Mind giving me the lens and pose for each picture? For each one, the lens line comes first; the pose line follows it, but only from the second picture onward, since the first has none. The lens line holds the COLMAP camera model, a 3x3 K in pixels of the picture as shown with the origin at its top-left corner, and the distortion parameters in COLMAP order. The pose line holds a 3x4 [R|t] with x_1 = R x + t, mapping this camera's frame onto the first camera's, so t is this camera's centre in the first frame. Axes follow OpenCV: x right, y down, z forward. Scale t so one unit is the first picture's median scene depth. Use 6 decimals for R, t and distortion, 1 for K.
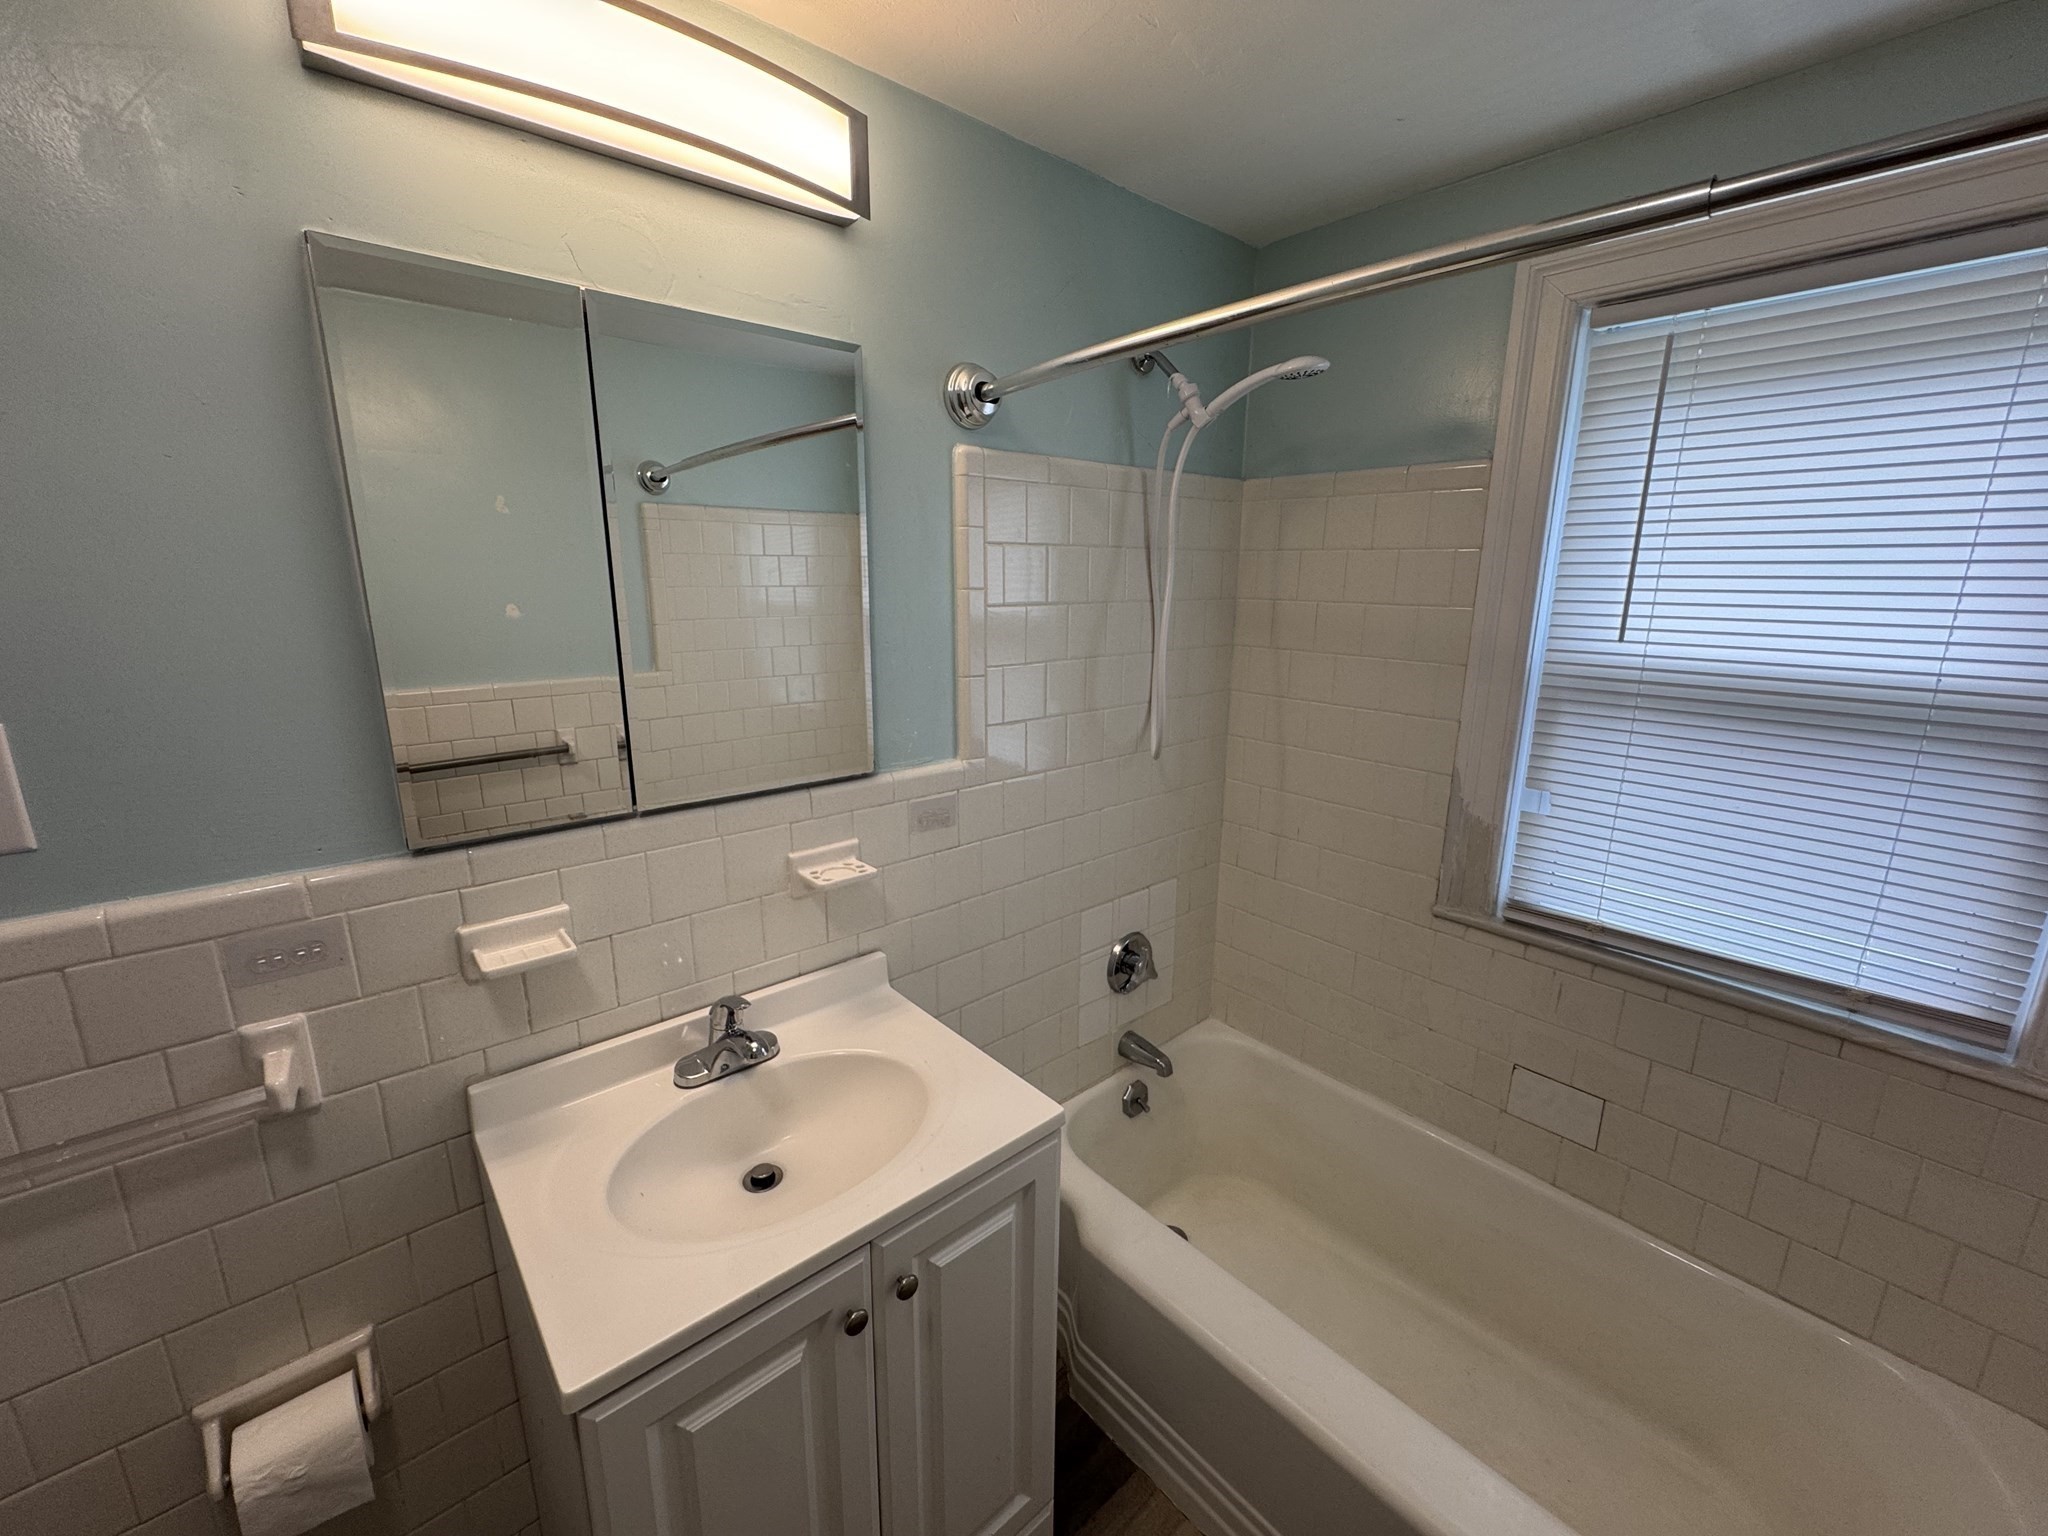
lens RADIAL K [[820.4, 0, 1024.9], [0, 820.4, 766.8], [0, 0, 1]] dist [-0.003698, -0.000192]
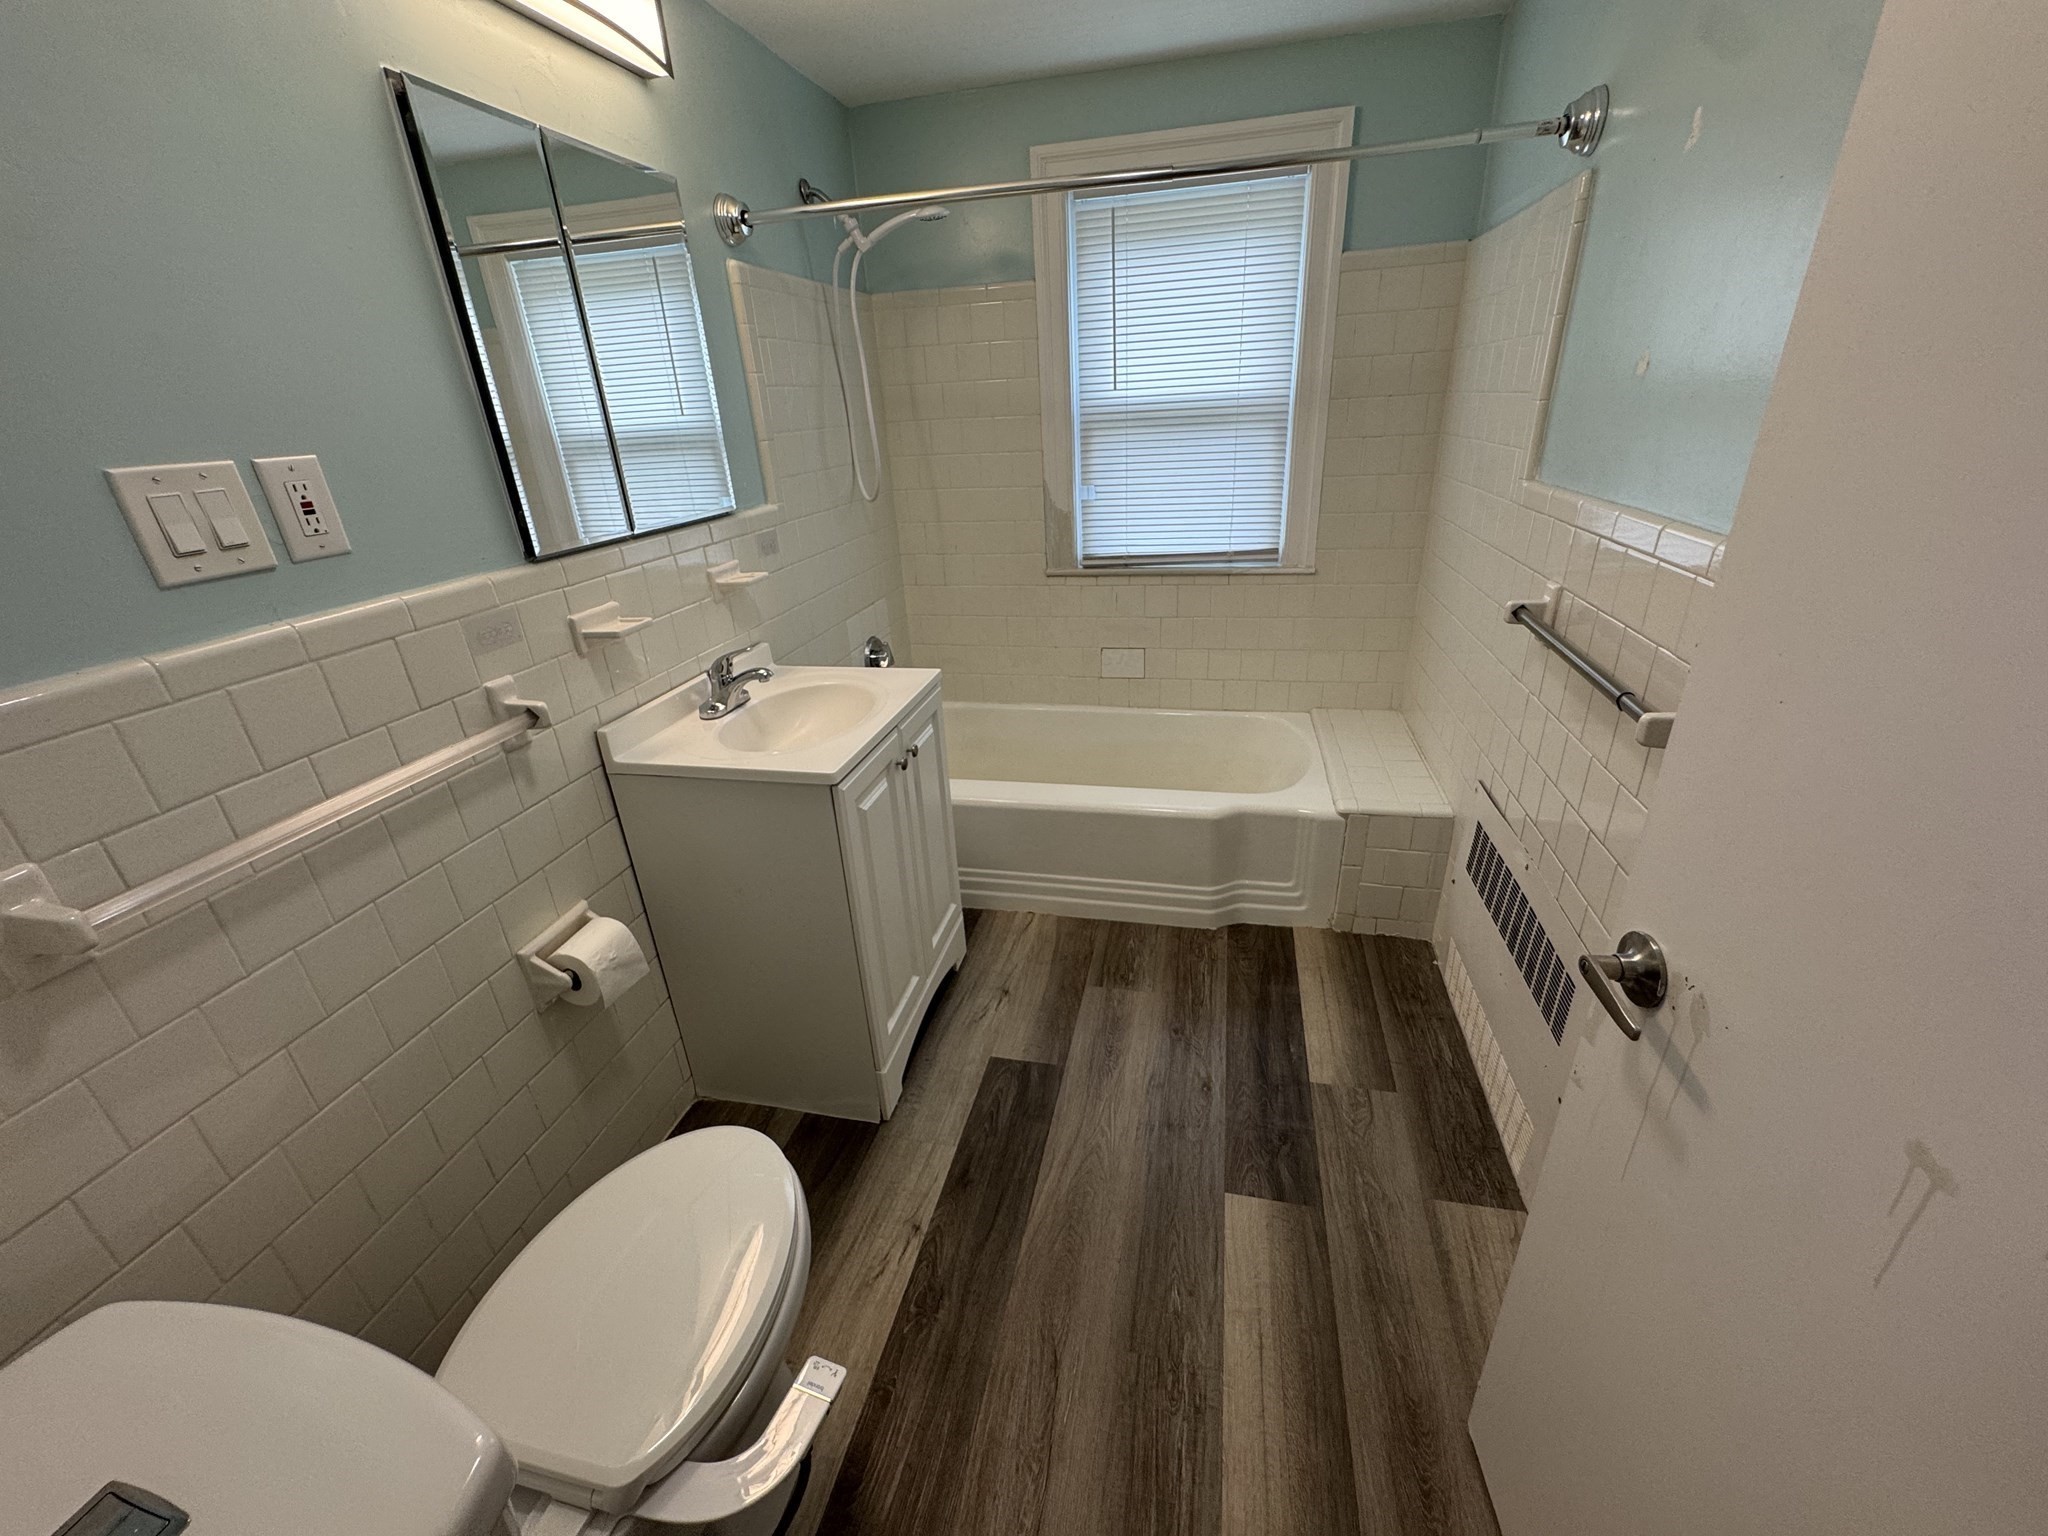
lens RADIAL K [[820.4, 0, 1021.0], [0, 820.4, 769.4], [0, 0, 1]] dist [-0.003698, -0.000192]
pose [[0.807322, -0.283574, 0.517510, -0.637718], [0.190046, 0.955189, 0.226929, 0.203759], [-0.558671, -0.084854, 0.825037, -0.473184]]
